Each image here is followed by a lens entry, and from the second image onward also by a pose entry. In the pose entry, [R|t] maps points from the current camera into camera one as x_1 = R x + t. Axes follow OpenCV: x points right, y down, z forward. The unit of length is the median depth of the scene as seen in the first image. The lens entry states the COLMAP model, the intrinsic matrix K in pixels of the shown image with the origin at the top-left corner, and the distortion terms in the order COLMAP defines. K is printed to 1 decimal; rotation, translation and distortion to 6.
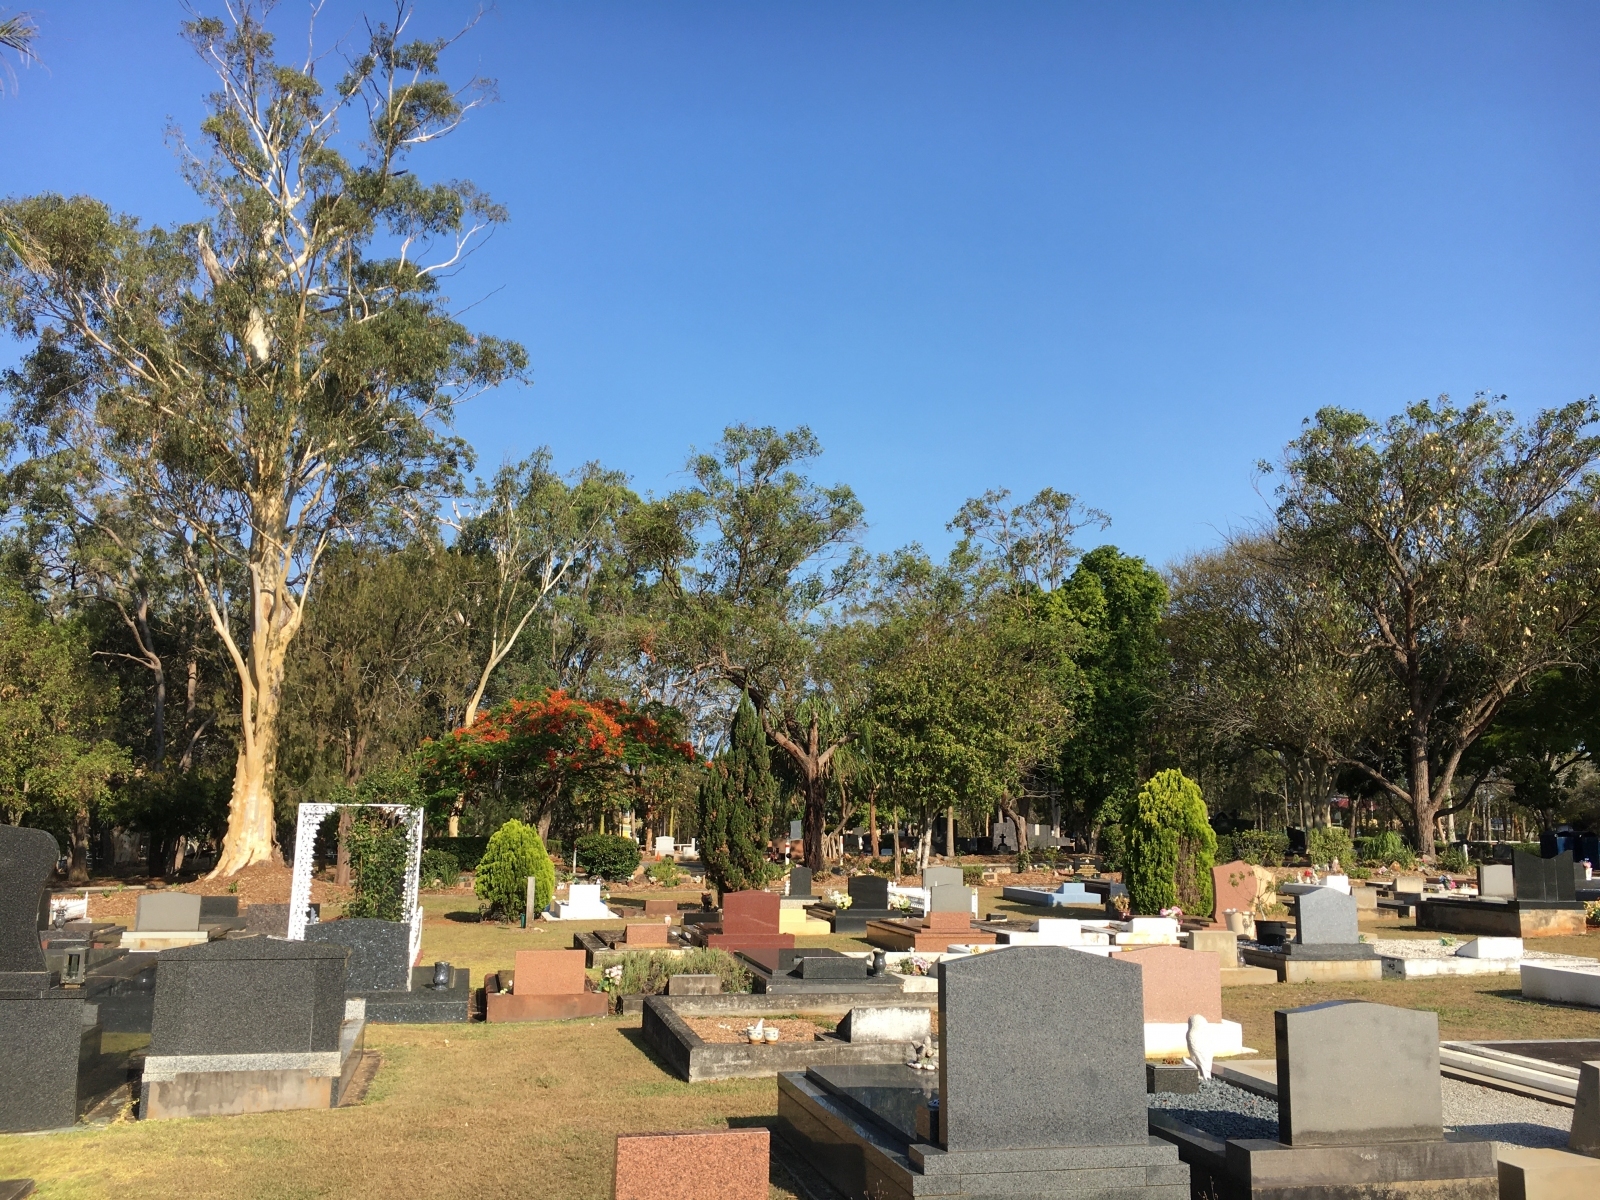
lens RADIAL K [[1354.9, 0, 804.2], [0, 1354.9, 607.2], [0, 0, 1]] dist [0.089637, -0.116566]
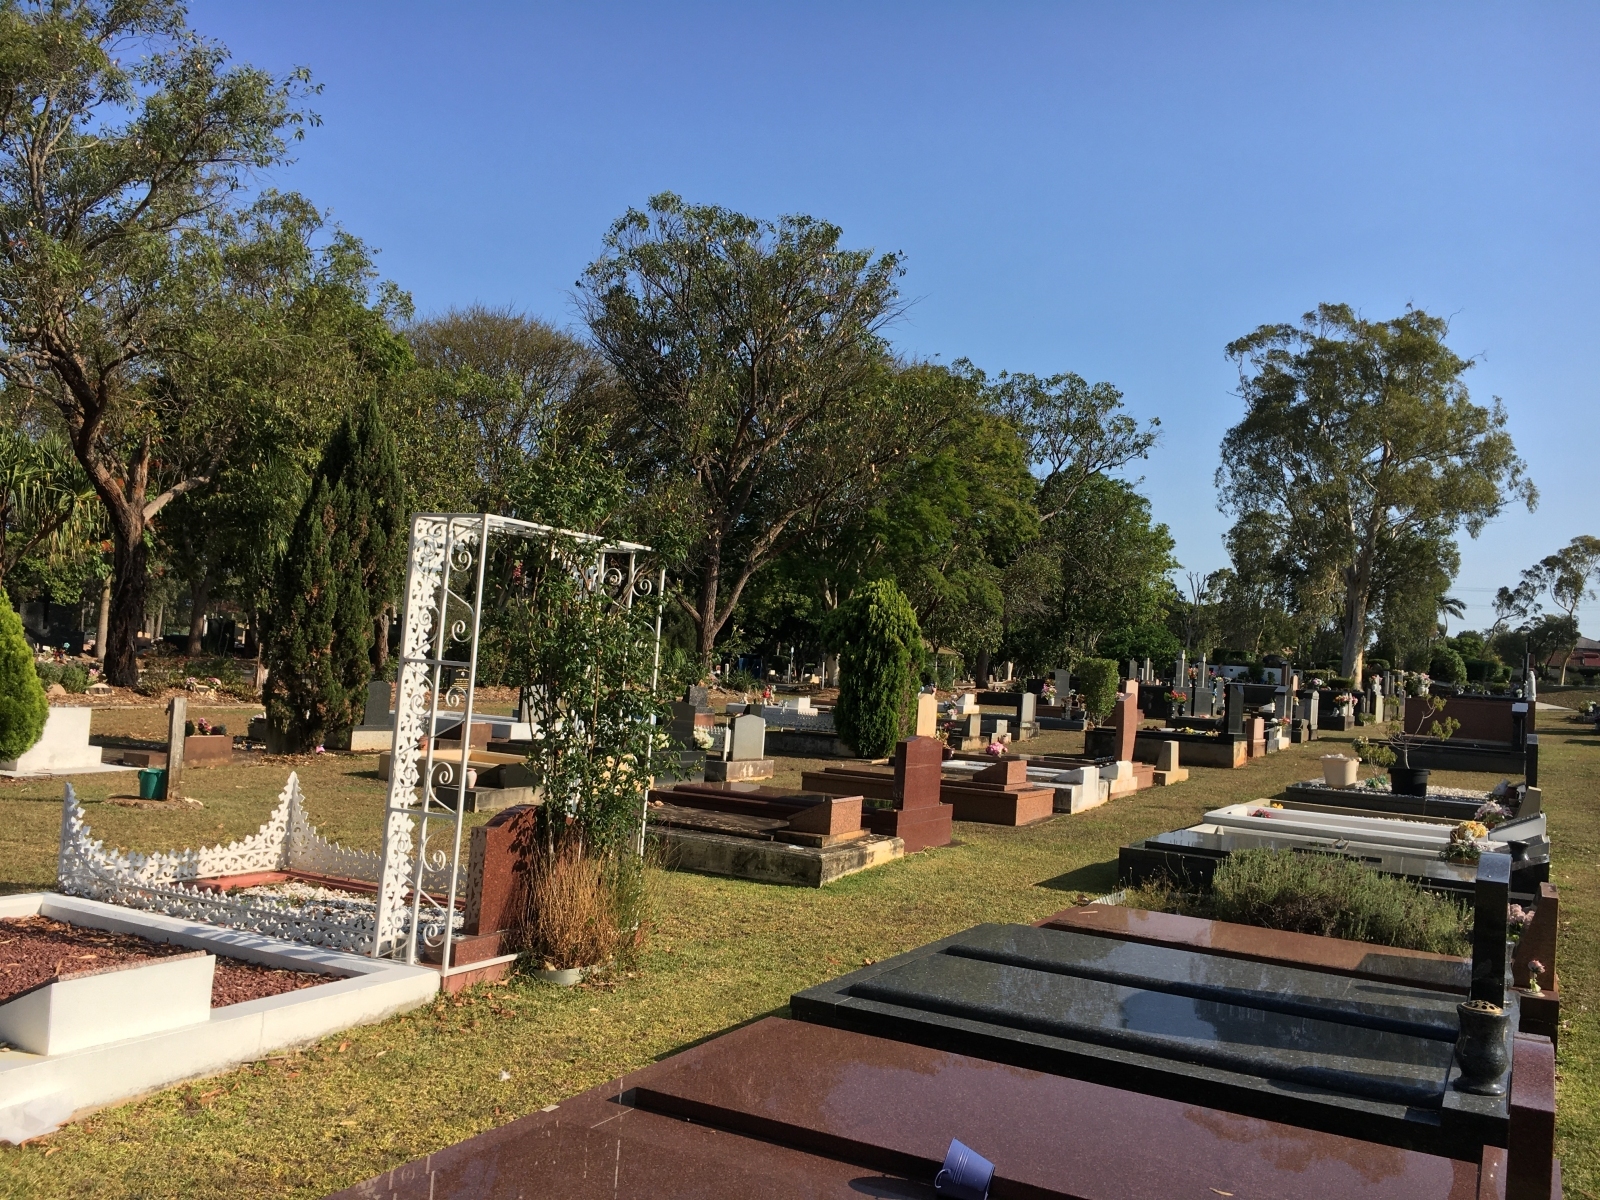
lens RADIAL K [[1359.2, 0, 800.0], [0, 1359.2, 600.0], [0, 0, 1]] dist [0.076564, -0.089792]
pose [[0.662635, 0.067488, 0.745896, -0.309748], [-0.168536, 0.983824, 0.060707, 0.069574], [-0.729733, -0.165936, 0.663291, 0.374770]]
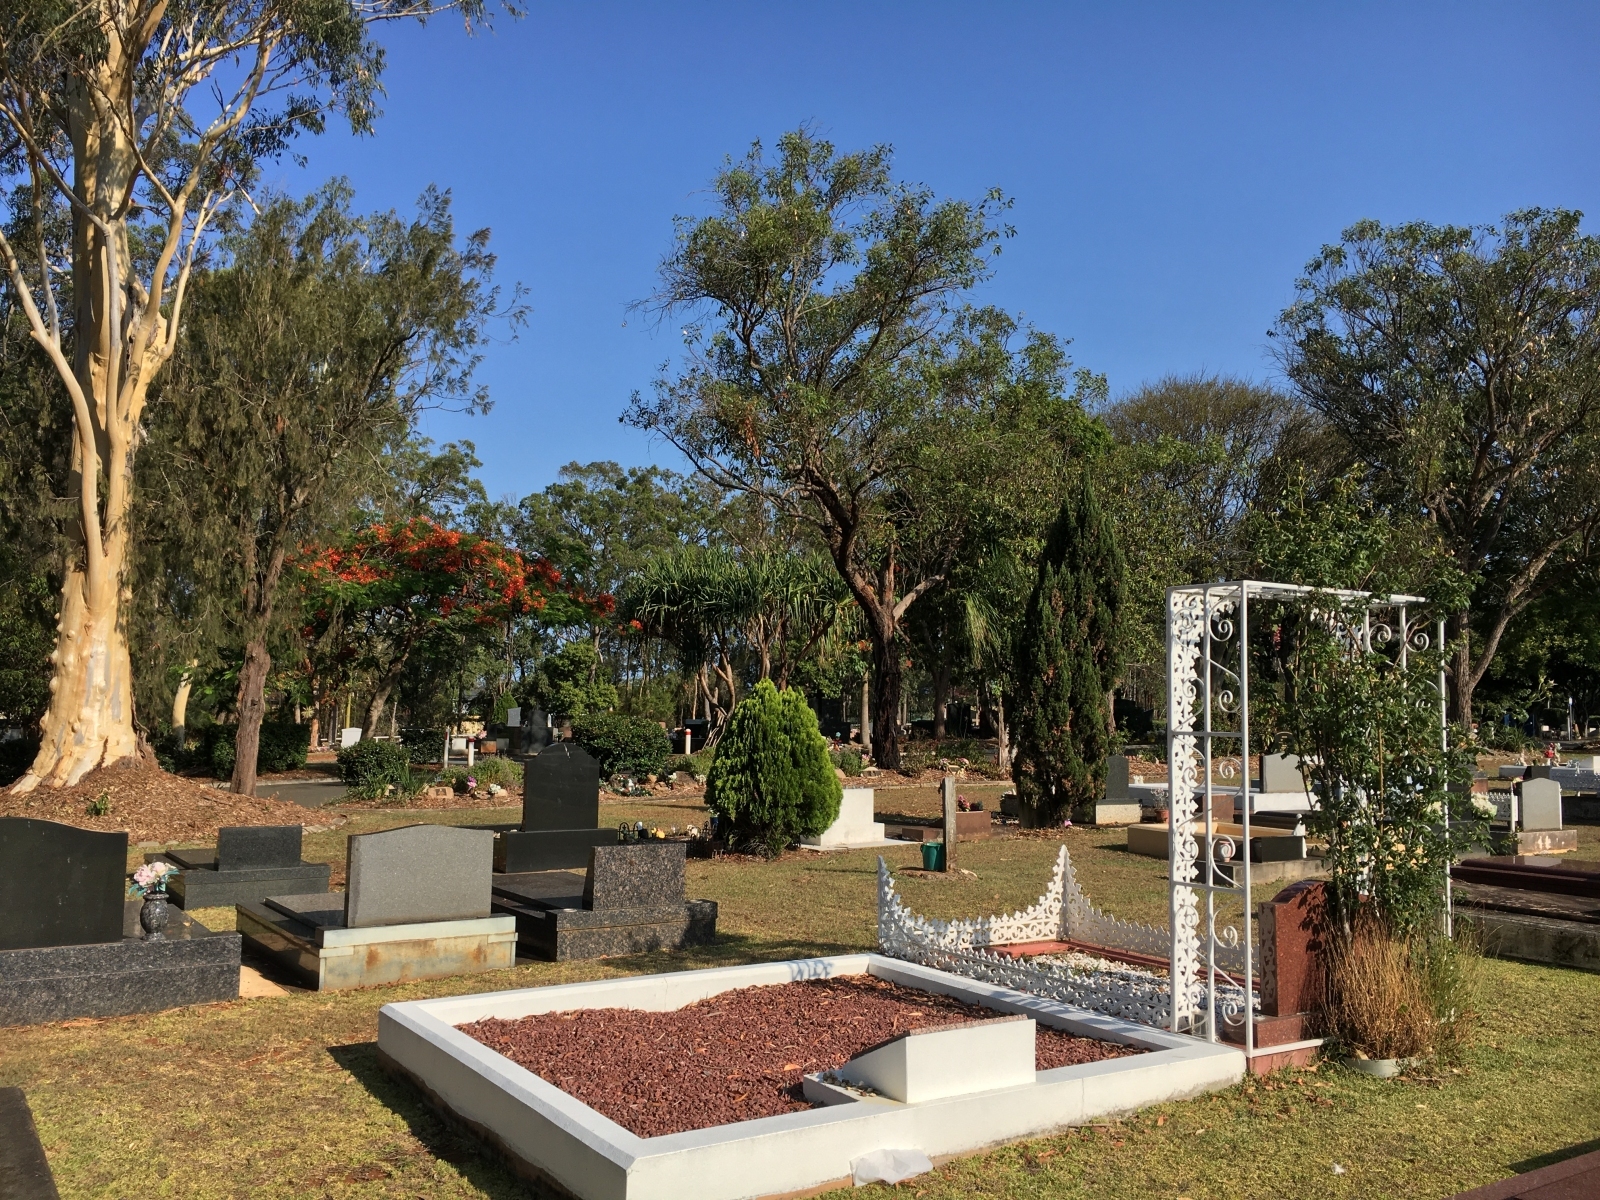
lens RADIAL K [[1354.9, 0, 804.2], [0, 1354.9, 607.2], [0, 0, 1]] dist [0.089637, -0.116566]
pose [[0.944393, 0.021055, 0.328145, -0.315183], [-0.046362, 0.996505, 0.069490, 0.070062], [-0.325535, -0.080840, 0.942068, 0.377555]]
